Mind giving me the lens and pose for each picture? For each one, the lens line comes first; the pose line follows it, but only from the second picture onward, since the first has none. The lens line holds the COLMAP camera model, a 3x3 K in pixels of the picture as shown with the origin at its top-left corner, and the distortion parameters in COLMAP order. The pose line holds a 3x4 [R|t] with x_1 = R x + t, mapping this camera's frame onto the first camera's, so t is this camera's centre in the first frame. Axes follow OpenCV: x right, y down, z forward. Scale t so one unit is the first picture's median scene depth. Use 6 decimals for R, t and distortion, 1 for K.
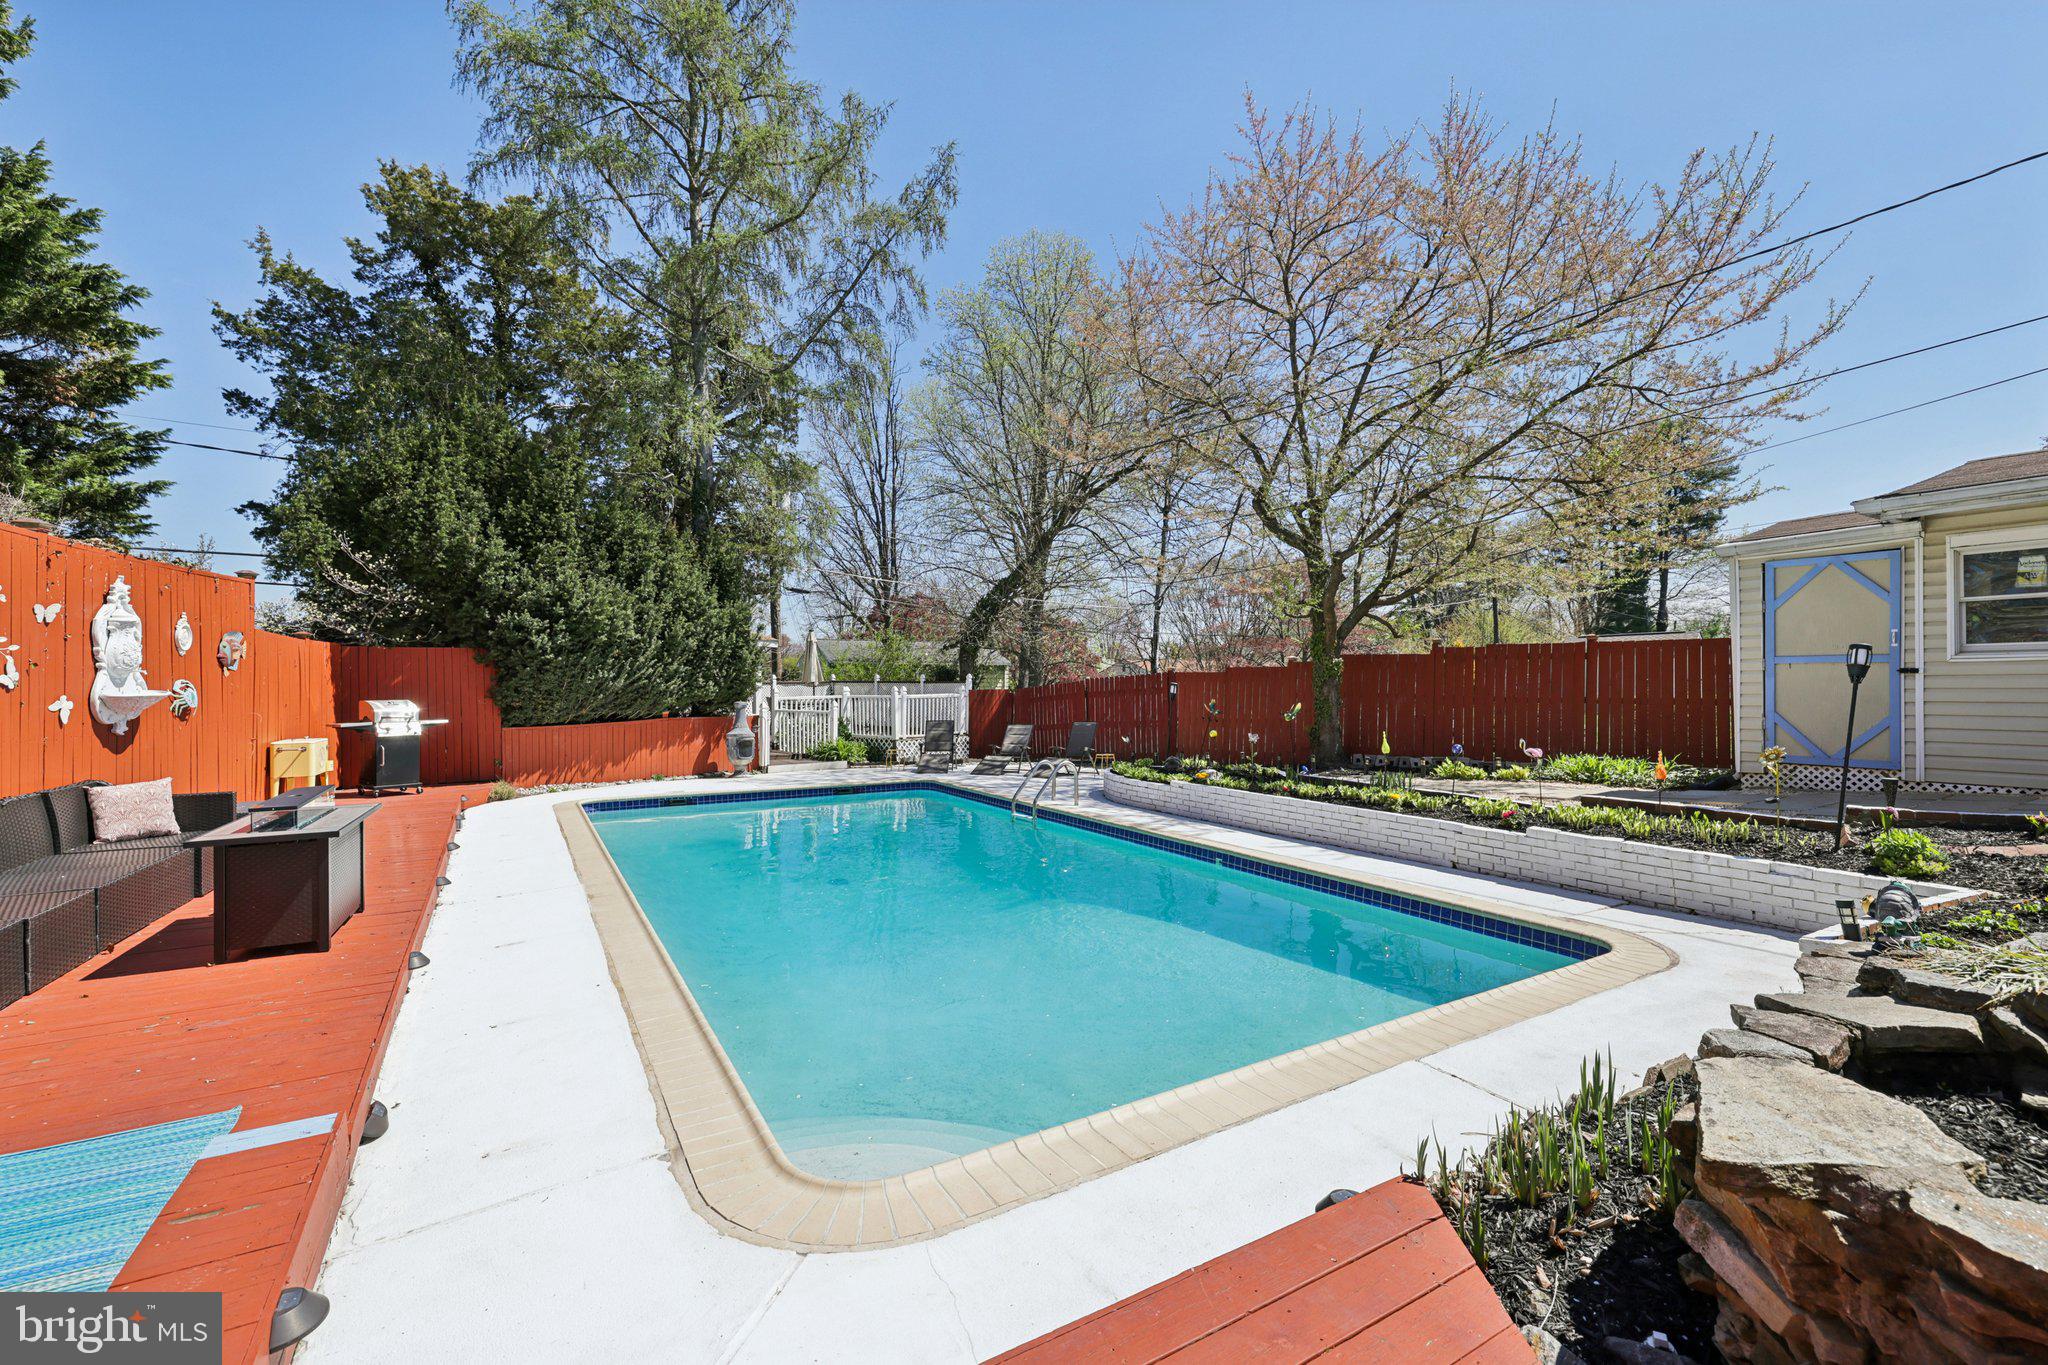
lens RADIAL K [[862.8, 0, 1024.0], [0, 862.8, 682.5], [0, 0, 1]] dist [-0.000438, 0.000336]
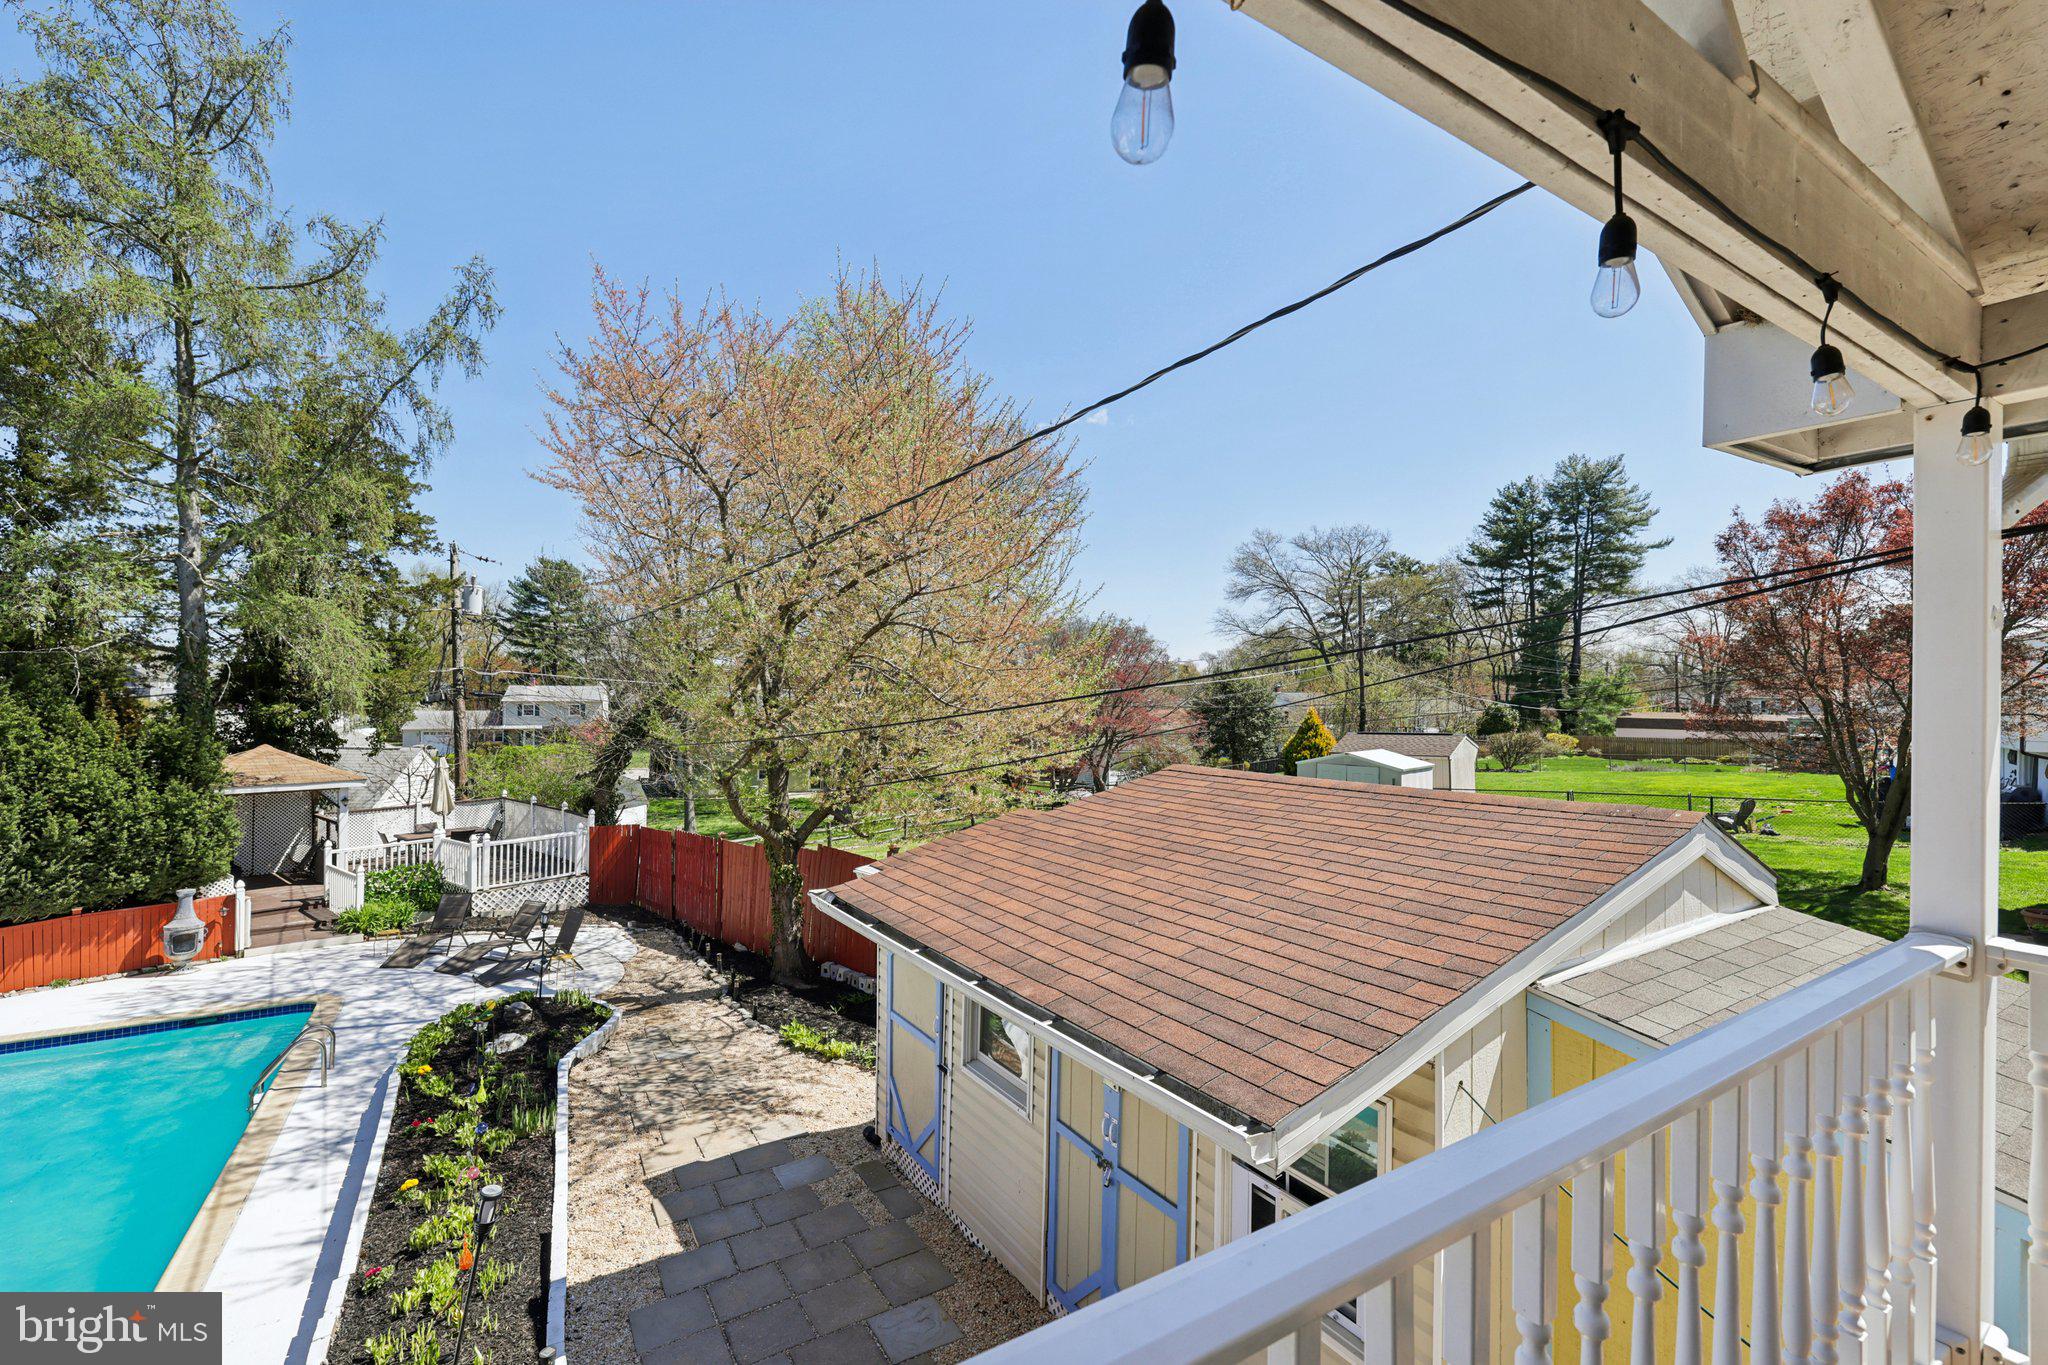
lens RADIAL K [[869.8, 0, 995.0], [0, 869.8, 700.4], [0, 0, 1]] dist [0.008783, -0.000126]
pose [[0.999765, 0.008267, -0.020028, 0.639165], [-0.008175, 0.999956, 0.004678, -0.220871], [0.020066, -0.004513, 0.999788, 0.103398]]
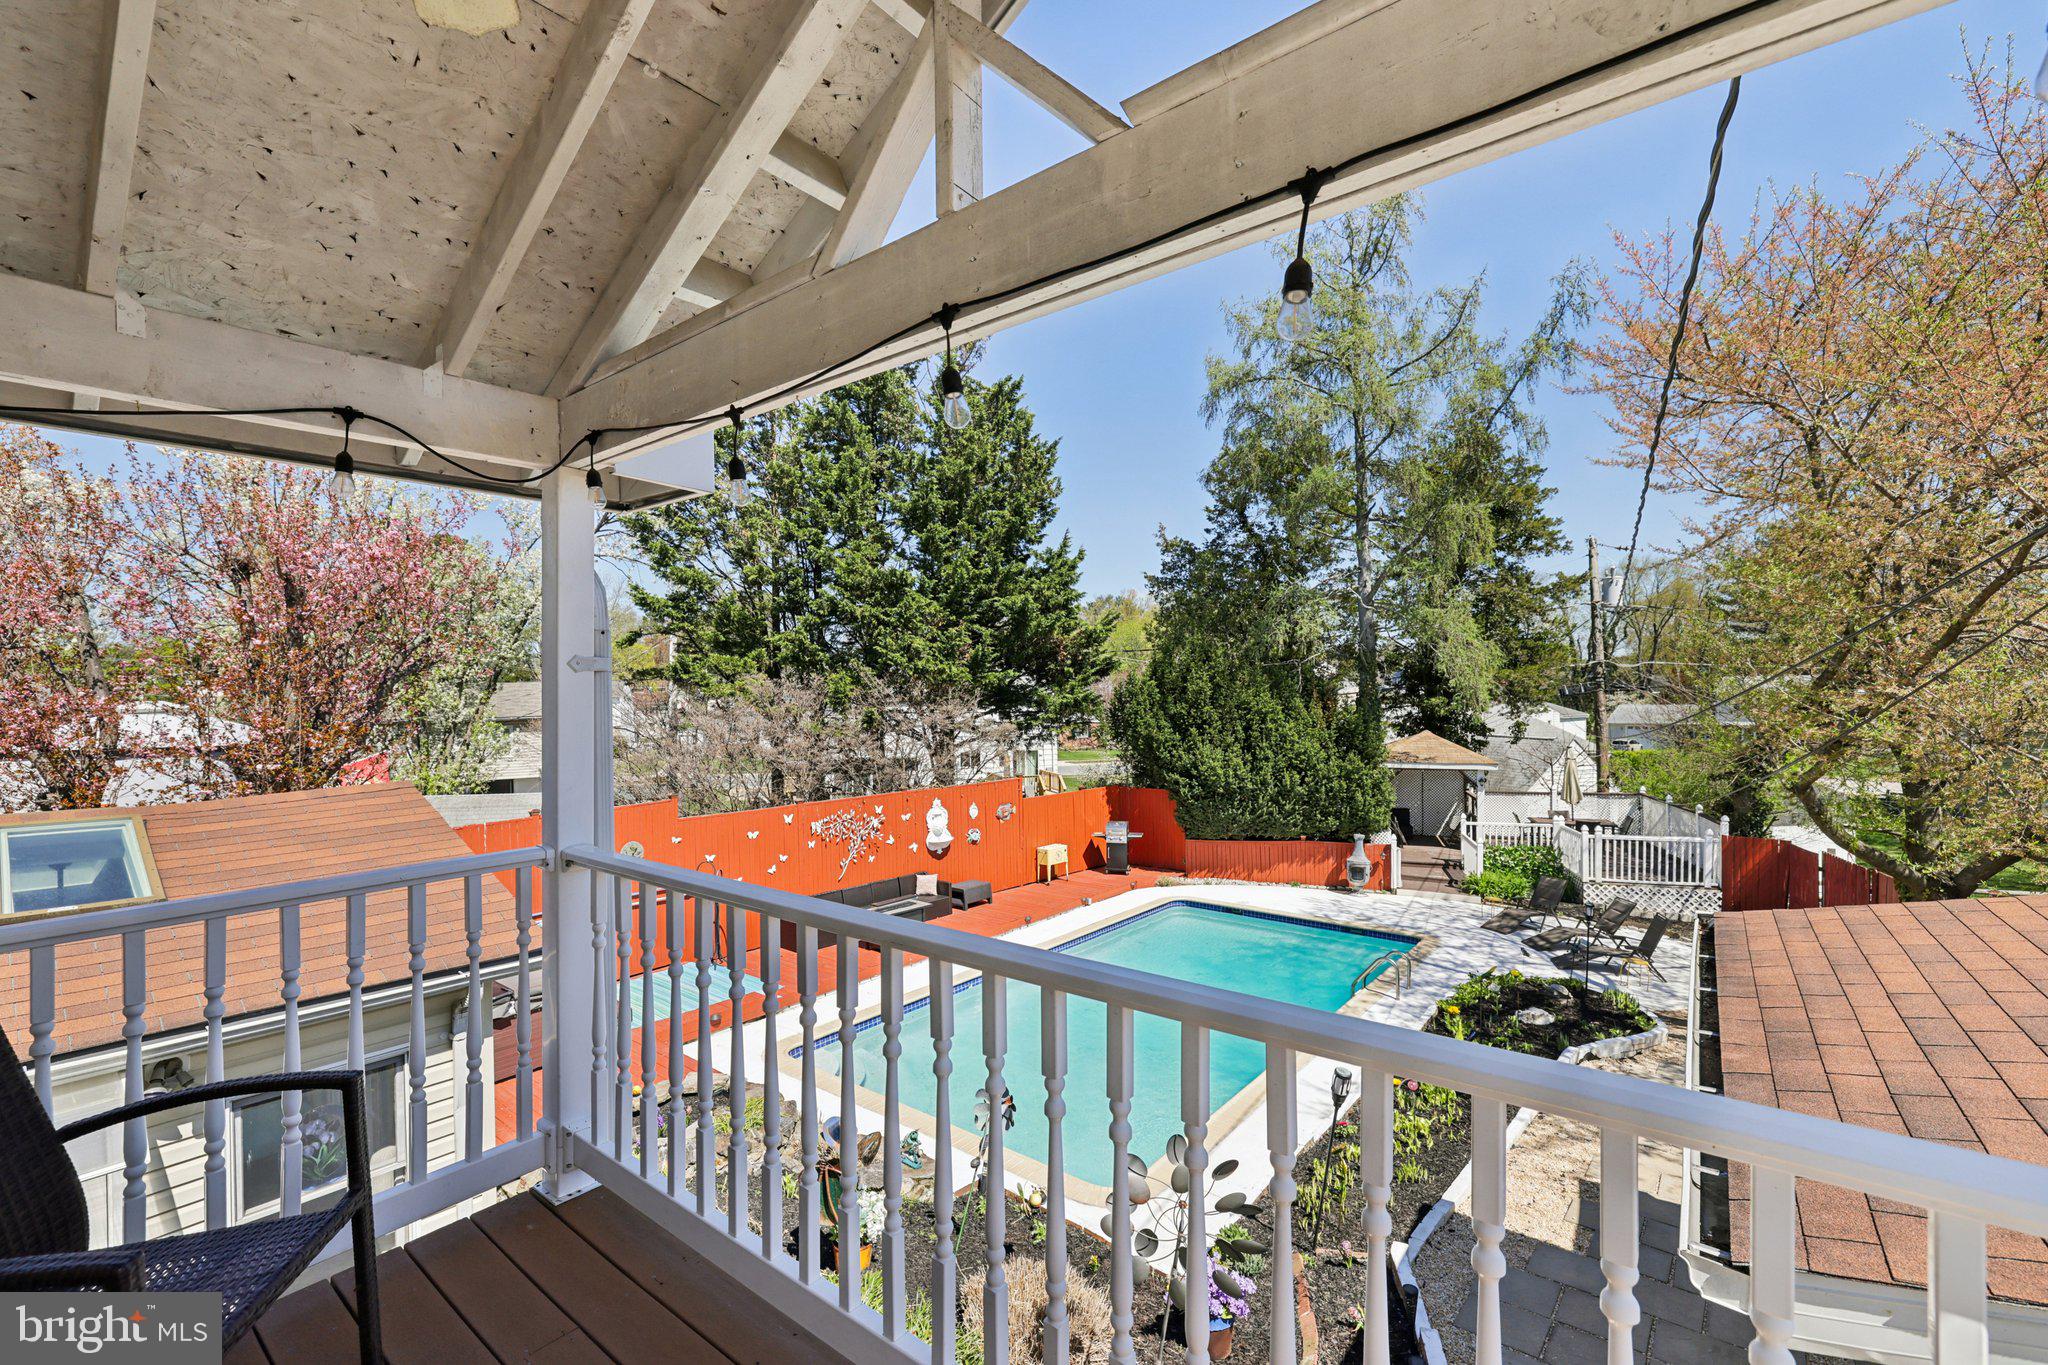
lens RADIAL K [[871.9, 0, 1022.5], [0, 871.9, 697.1], [0, 0, 1]] dist [0.000986, -0.000239]
pose [[0.341624, 0.003514, -0.939830, 0.797046], [0.009509, 0.999929, 0.007196, -0.219520], [0.939789, -0.011395, 0.341566, 0.142148]]
